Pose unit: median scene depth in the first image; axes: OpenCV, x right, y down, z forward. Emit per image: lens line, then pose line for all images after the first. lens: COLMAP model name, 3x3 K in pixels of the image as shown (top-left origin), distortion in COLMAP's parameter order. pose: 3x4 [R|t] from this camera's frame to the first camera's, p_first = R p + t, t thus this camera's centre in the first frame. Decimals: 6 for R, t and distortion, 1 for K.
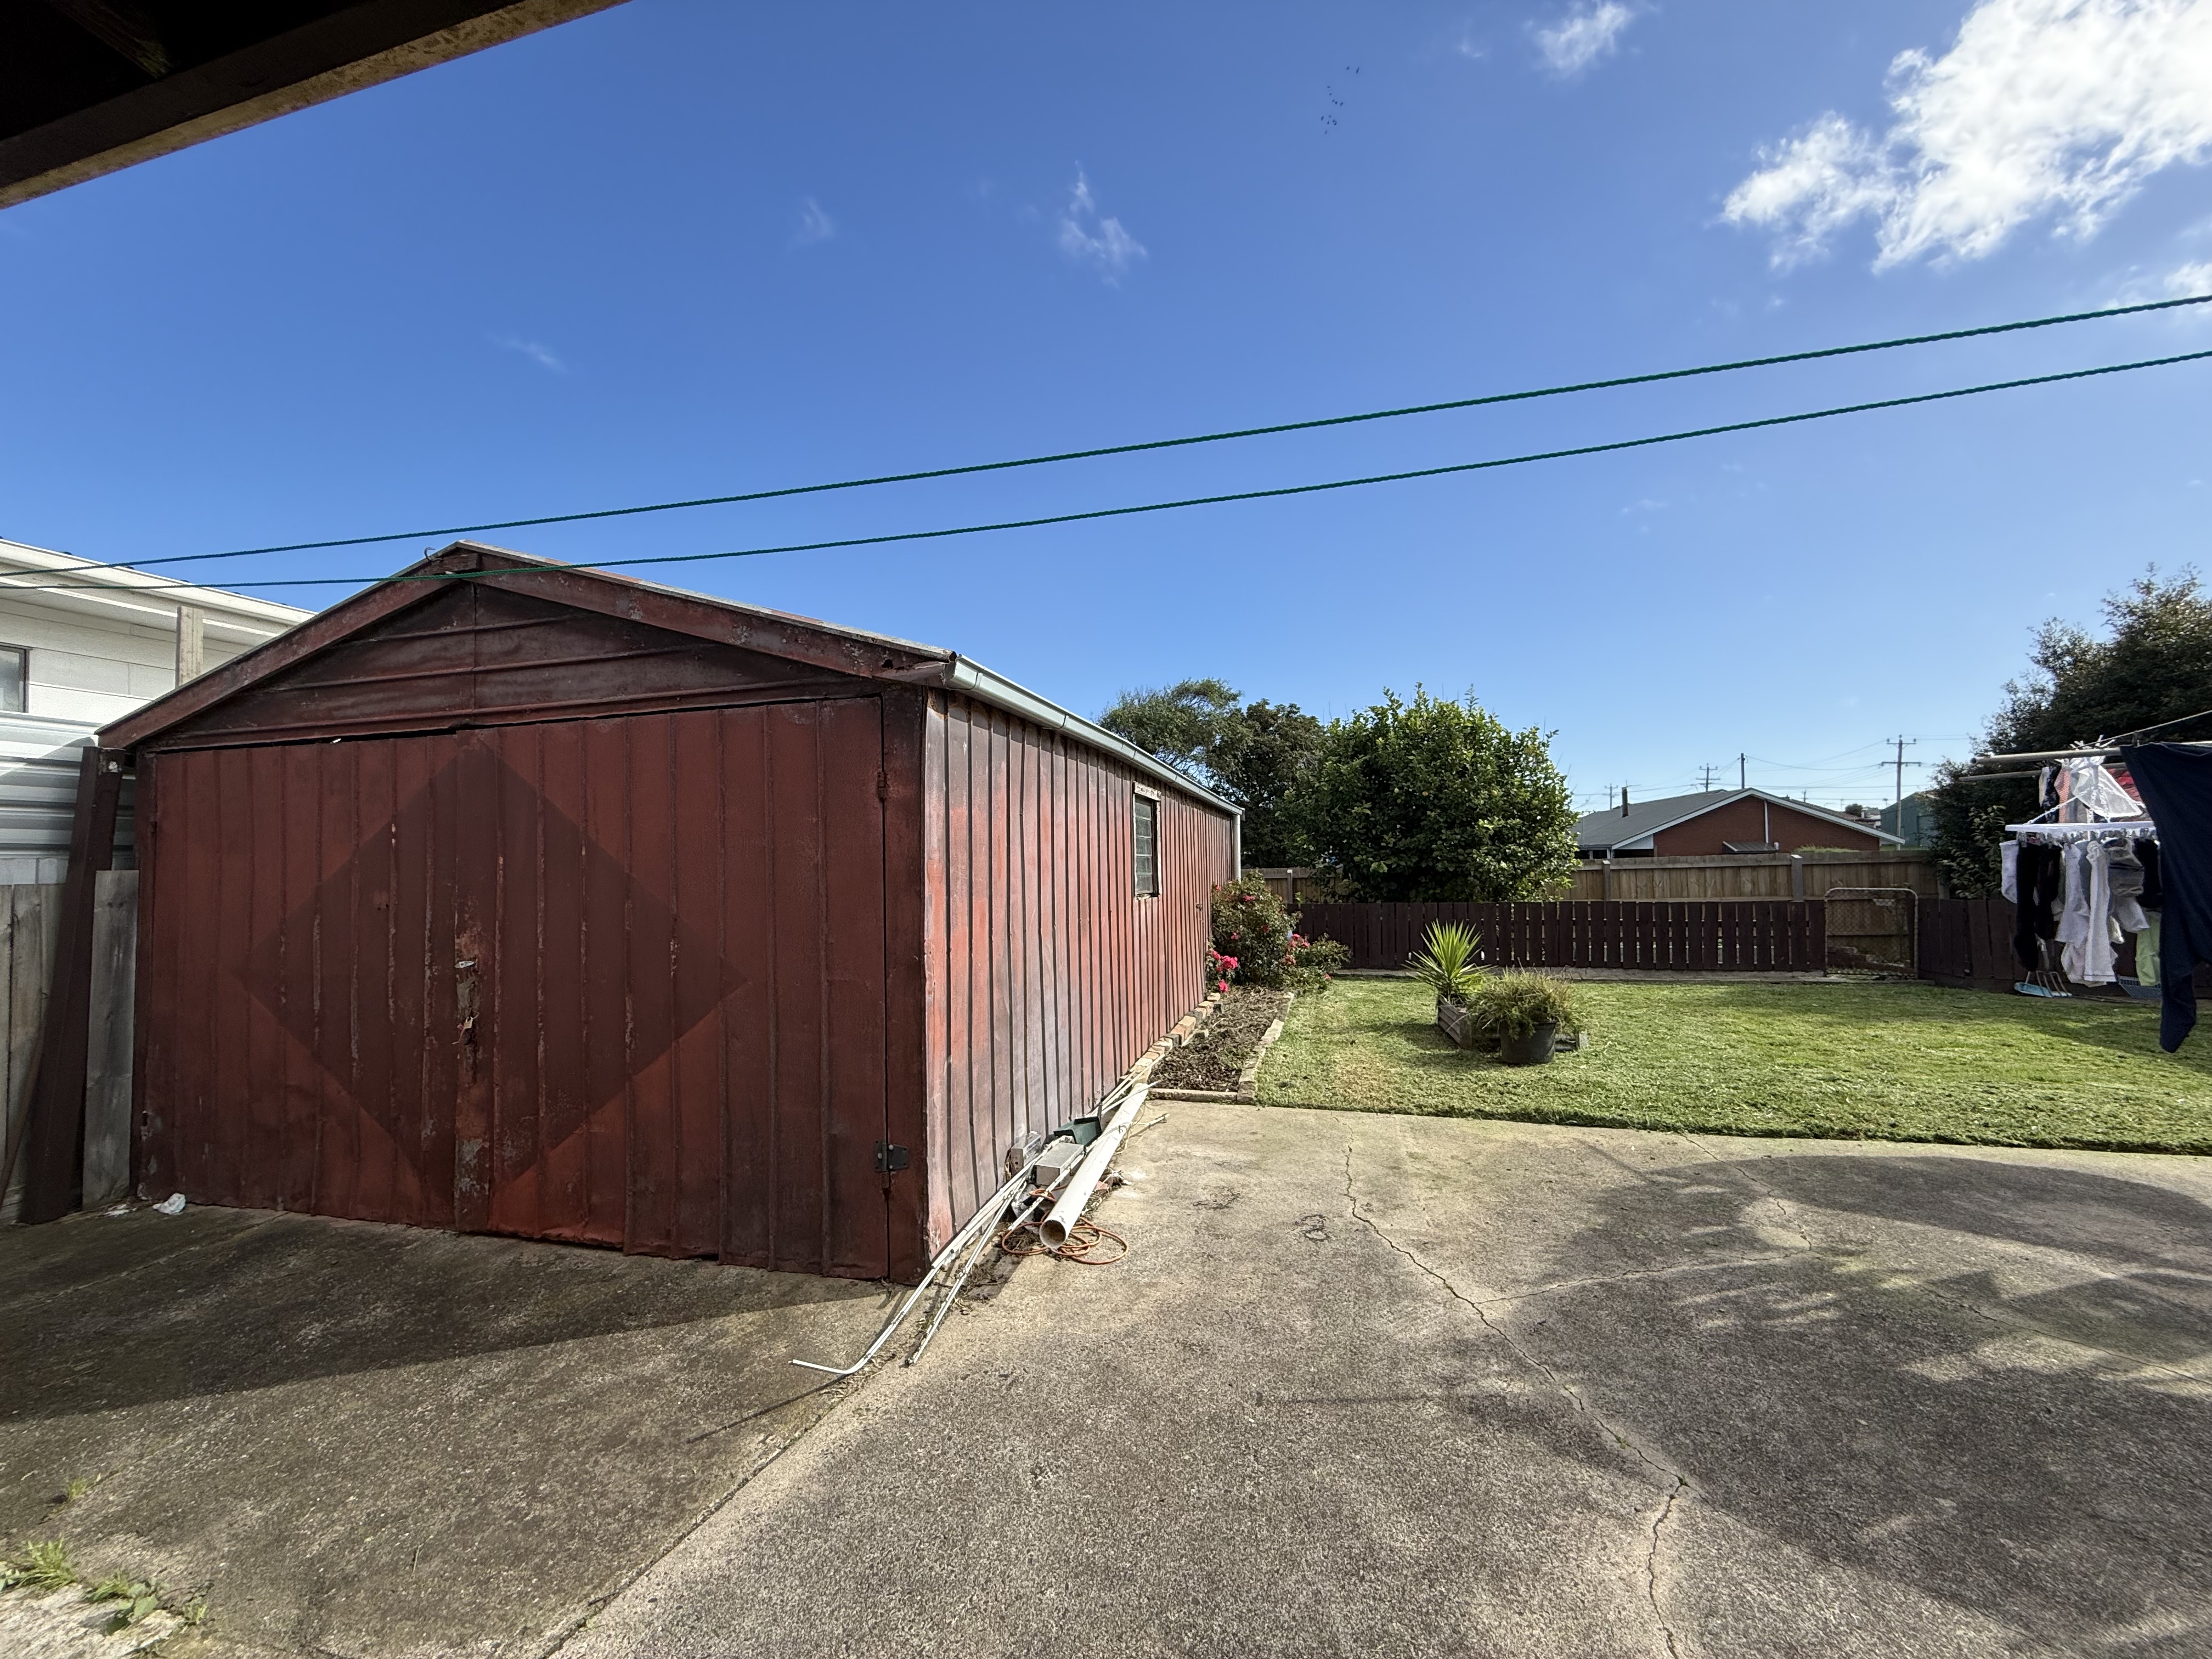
lens RADIAL K [[881.0, 0, 1095.9], [0, 881.0, 830.1], [0, 0, 1]] dist [0.000686, 0.000919]
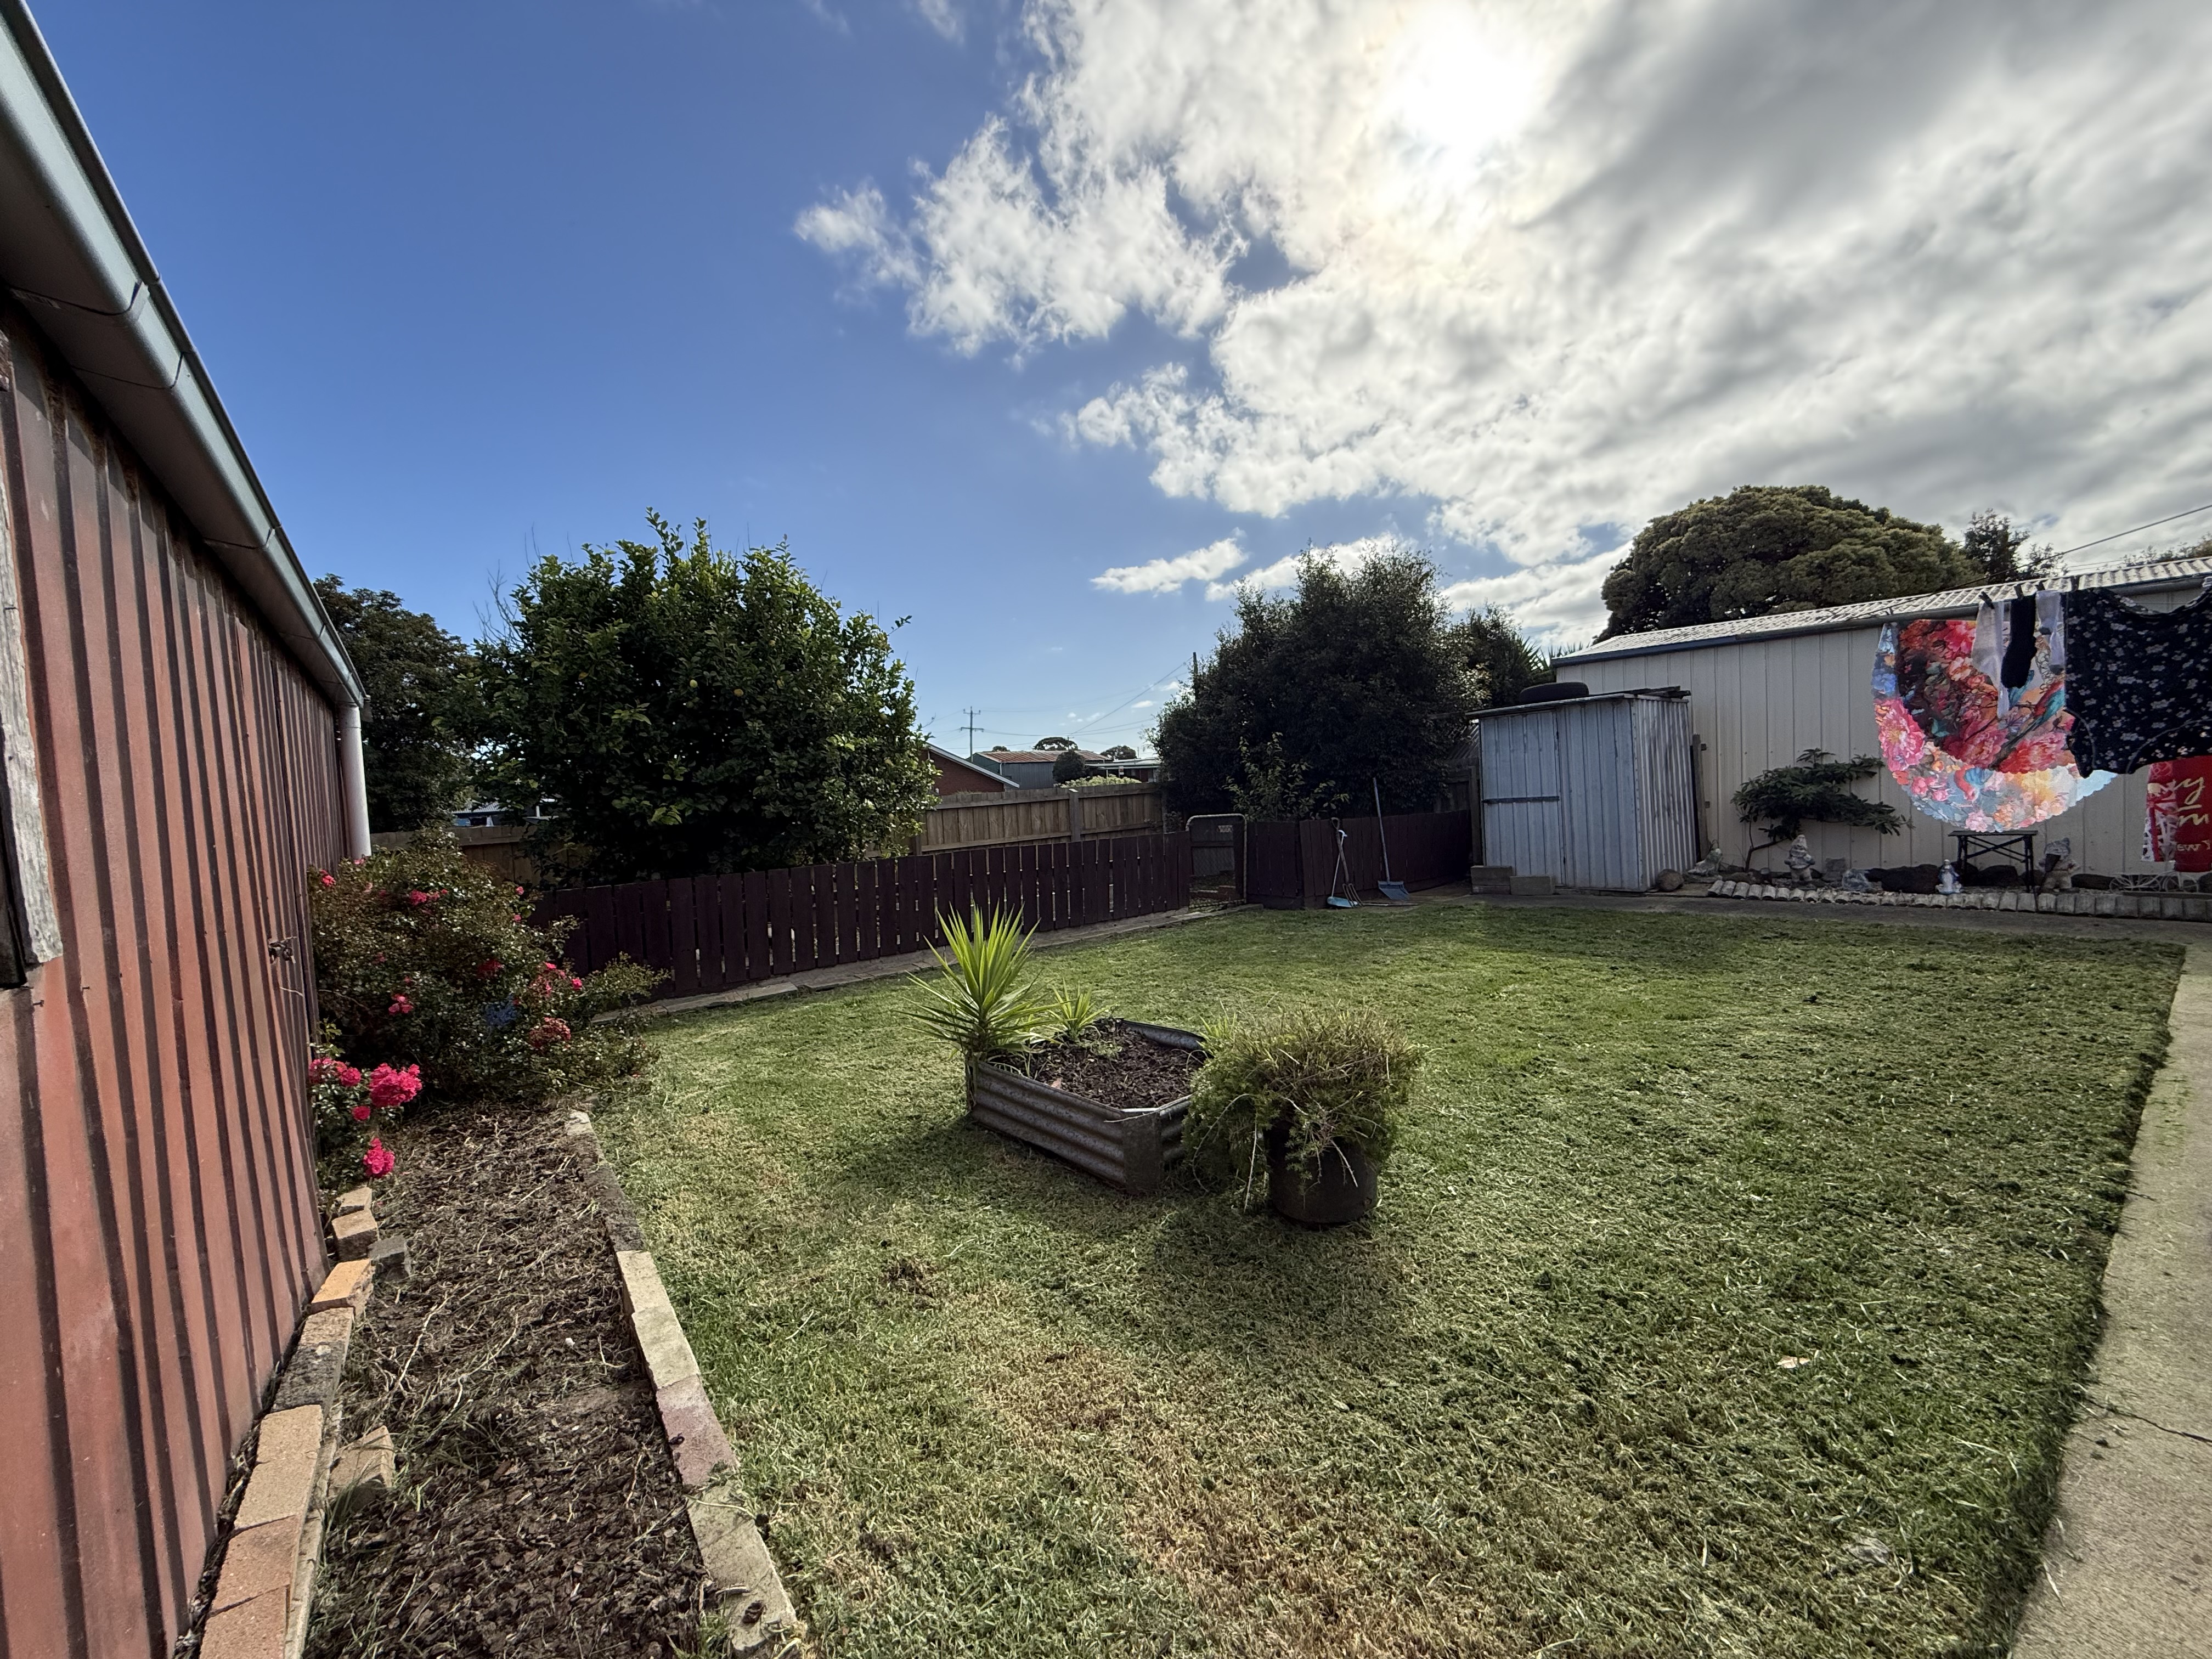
lens RADIAL K [[886.0, 0, 1062.5], [0, 886.0, 832.2], [0, 0, 1]] dist [0.057465, 0.000192]
pose [[0.636904, -0.054108, 0.769042, 0.034074], [0.017445, 0.998290, 0.055789, 0.025046], [-0.770746, -0.022116, 0.636759, 0.436726]]
